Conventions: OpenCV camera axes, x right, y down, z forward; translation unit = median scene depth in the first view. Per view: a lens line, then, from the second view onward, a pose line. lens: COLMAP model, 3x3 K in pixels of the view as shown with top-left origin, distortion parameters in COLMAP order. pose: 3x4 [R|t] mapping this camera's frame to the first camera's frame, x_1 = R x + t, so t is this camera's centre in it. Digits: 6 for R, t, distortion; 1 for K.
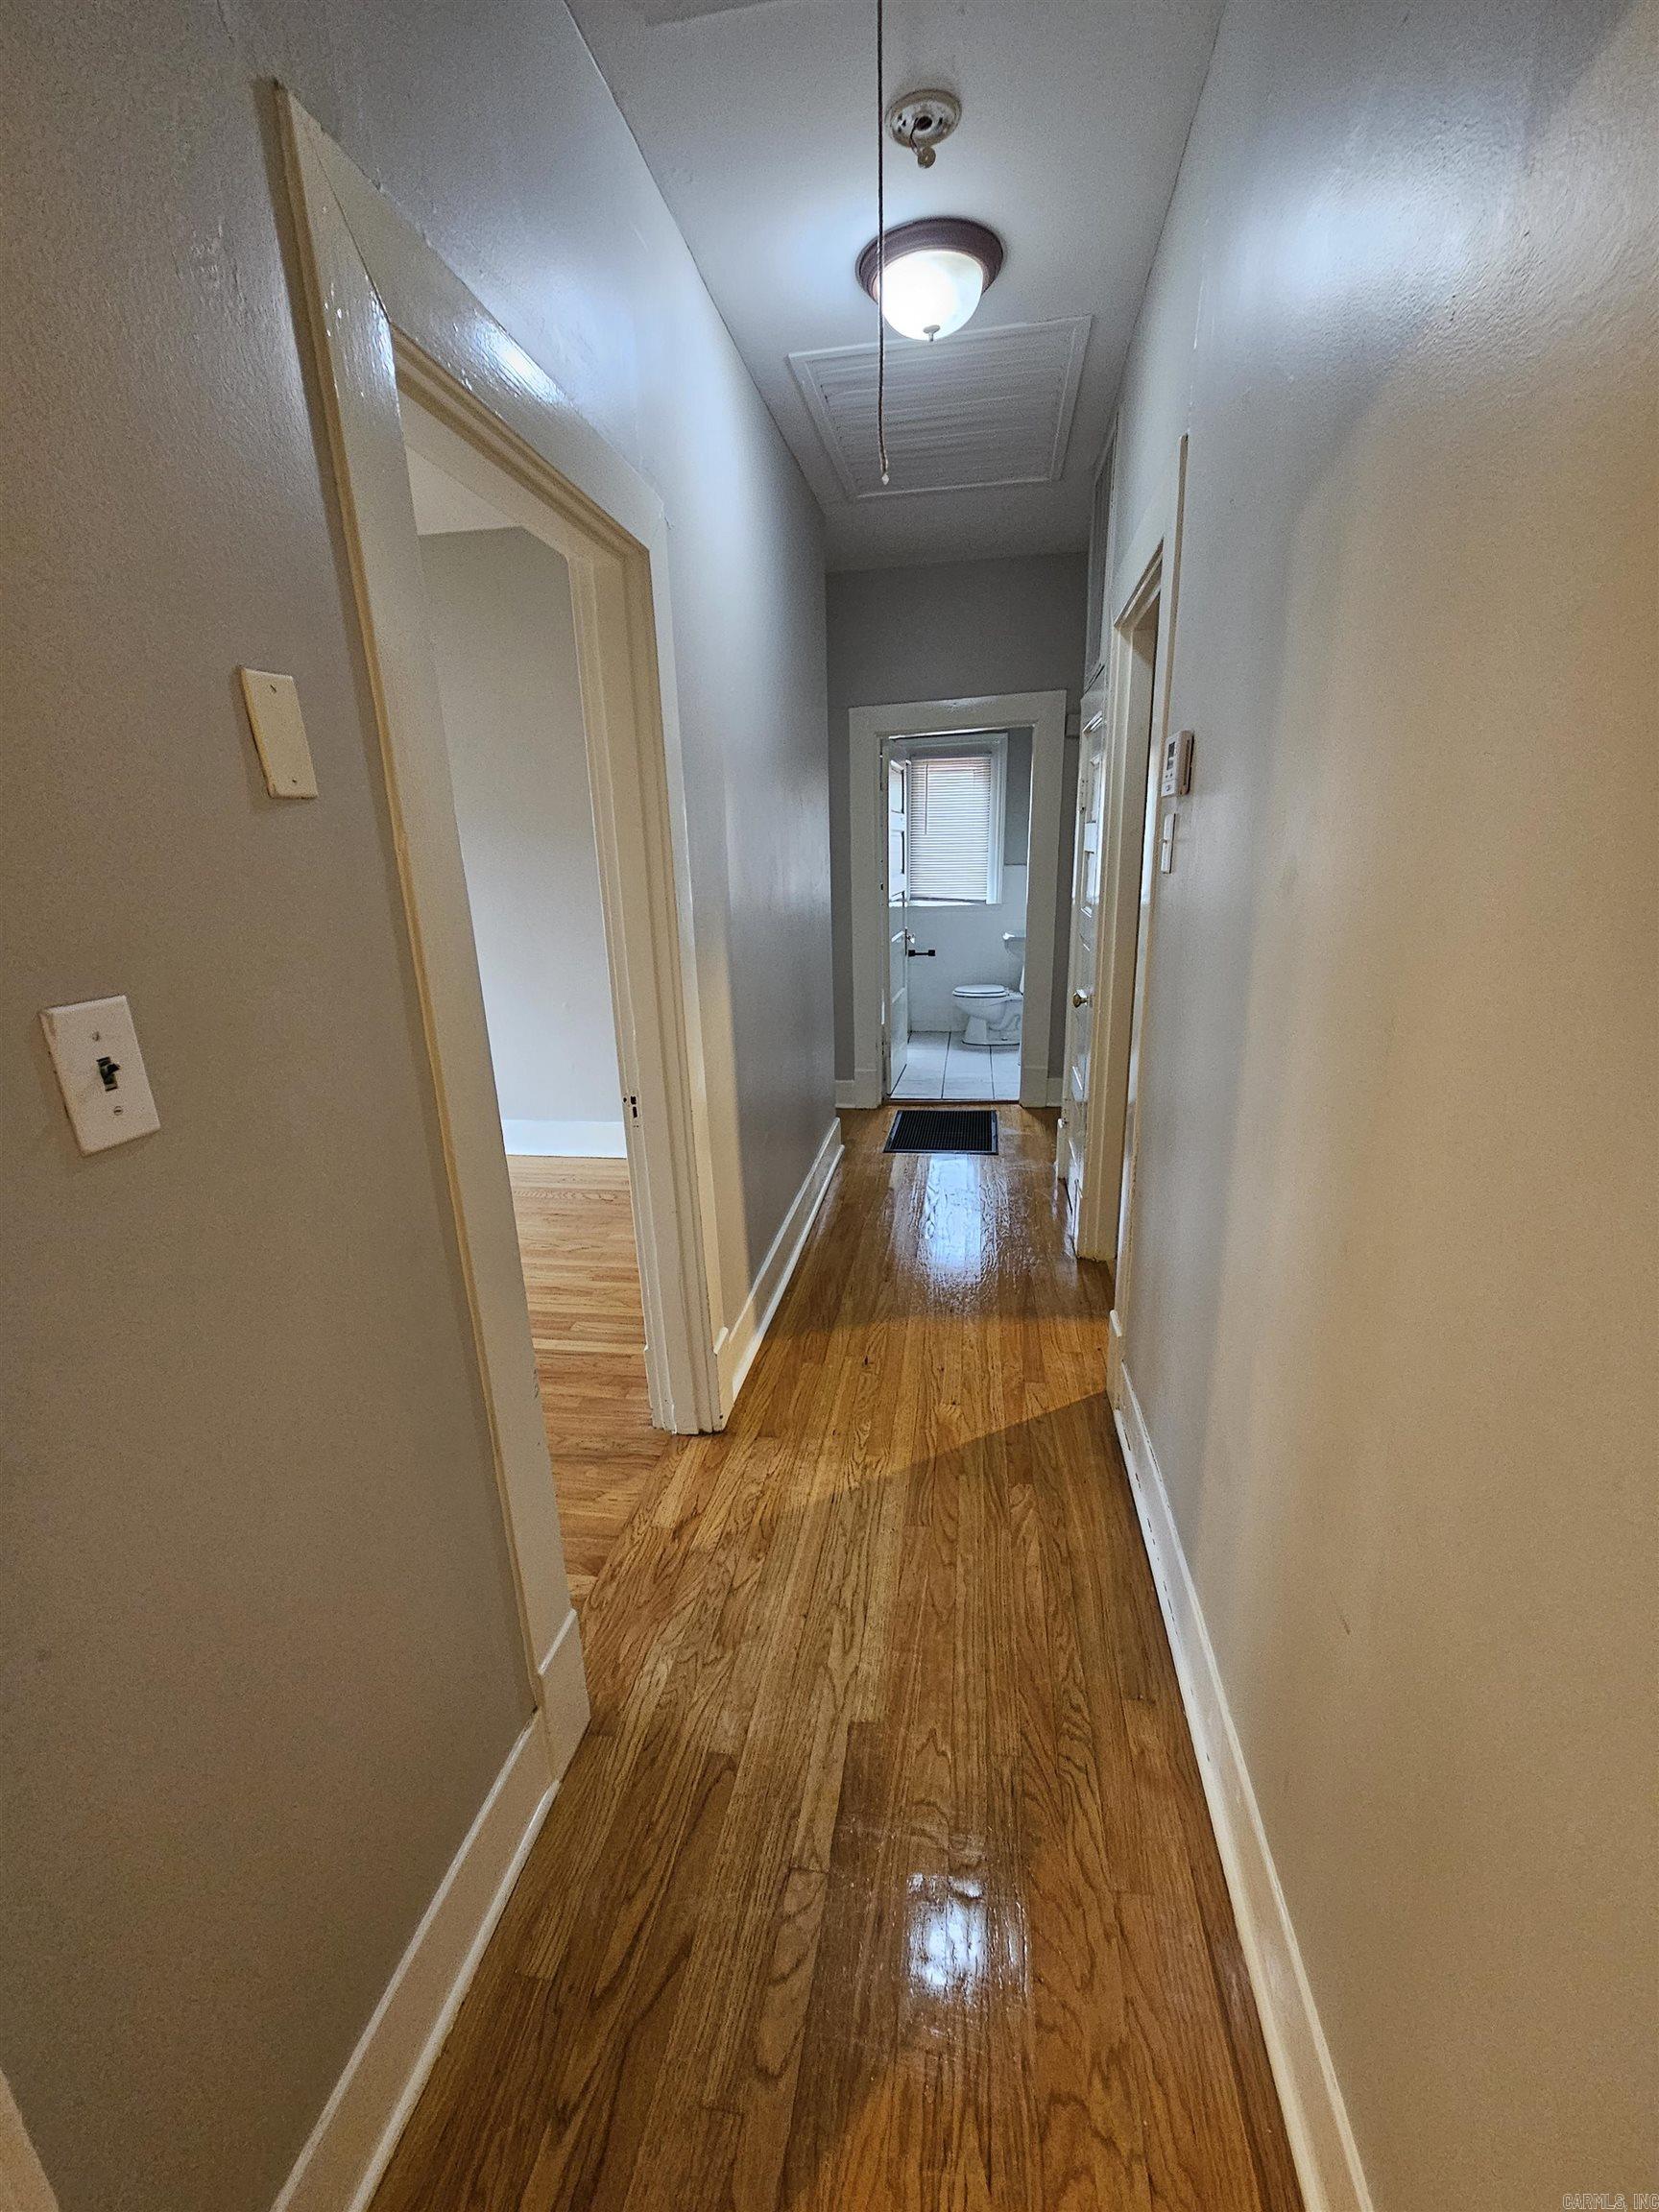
lens RADIAL K [[898.7, 0, 829.5], [0, 898.7, 1106.0], [0, 0, 1]] dist [-0.000206, -0.000072]
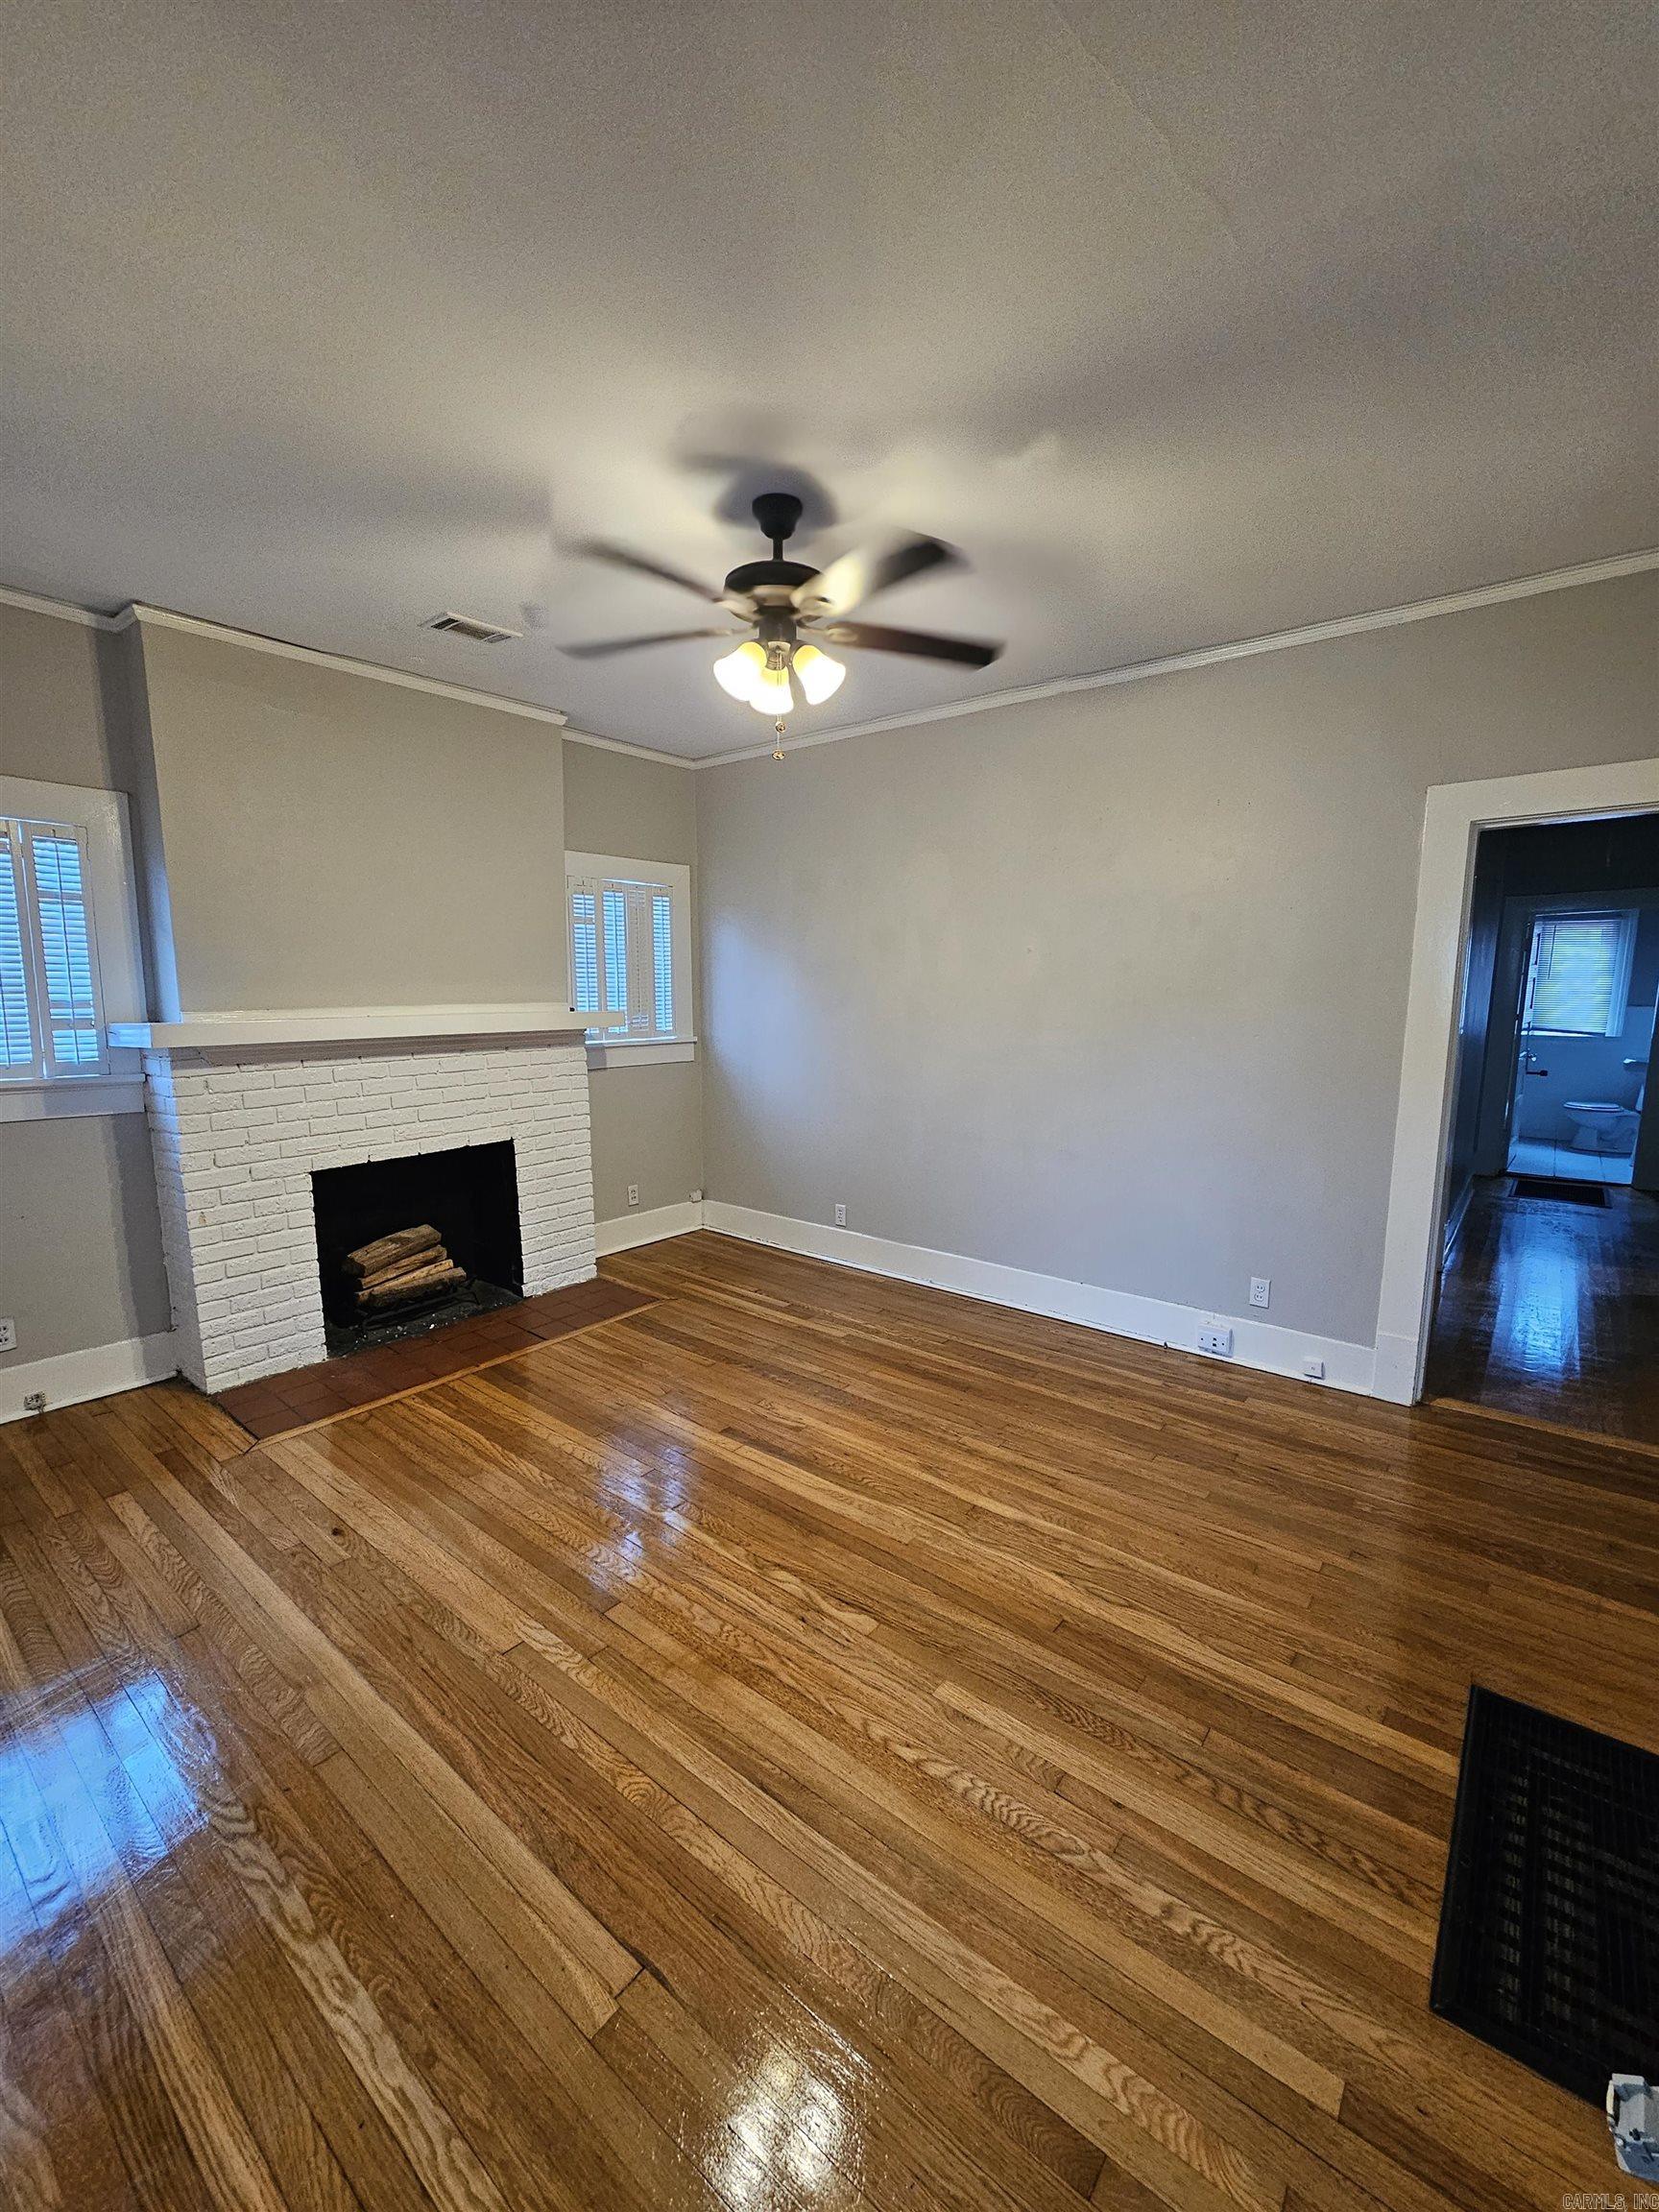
lens RADIAL K [[898.7, 0, 829.5], [0, 898.7, 1106.0], [0, 0, 1]] dist [-0.000206, -0.000072]
pose [[0.865101, 0.099230, -0.491685, -0.160000], [-0.157854, 0.984290, -0.079093, 0.163838], [0.476112, 0.146038, 0.867174, -0.683379]]
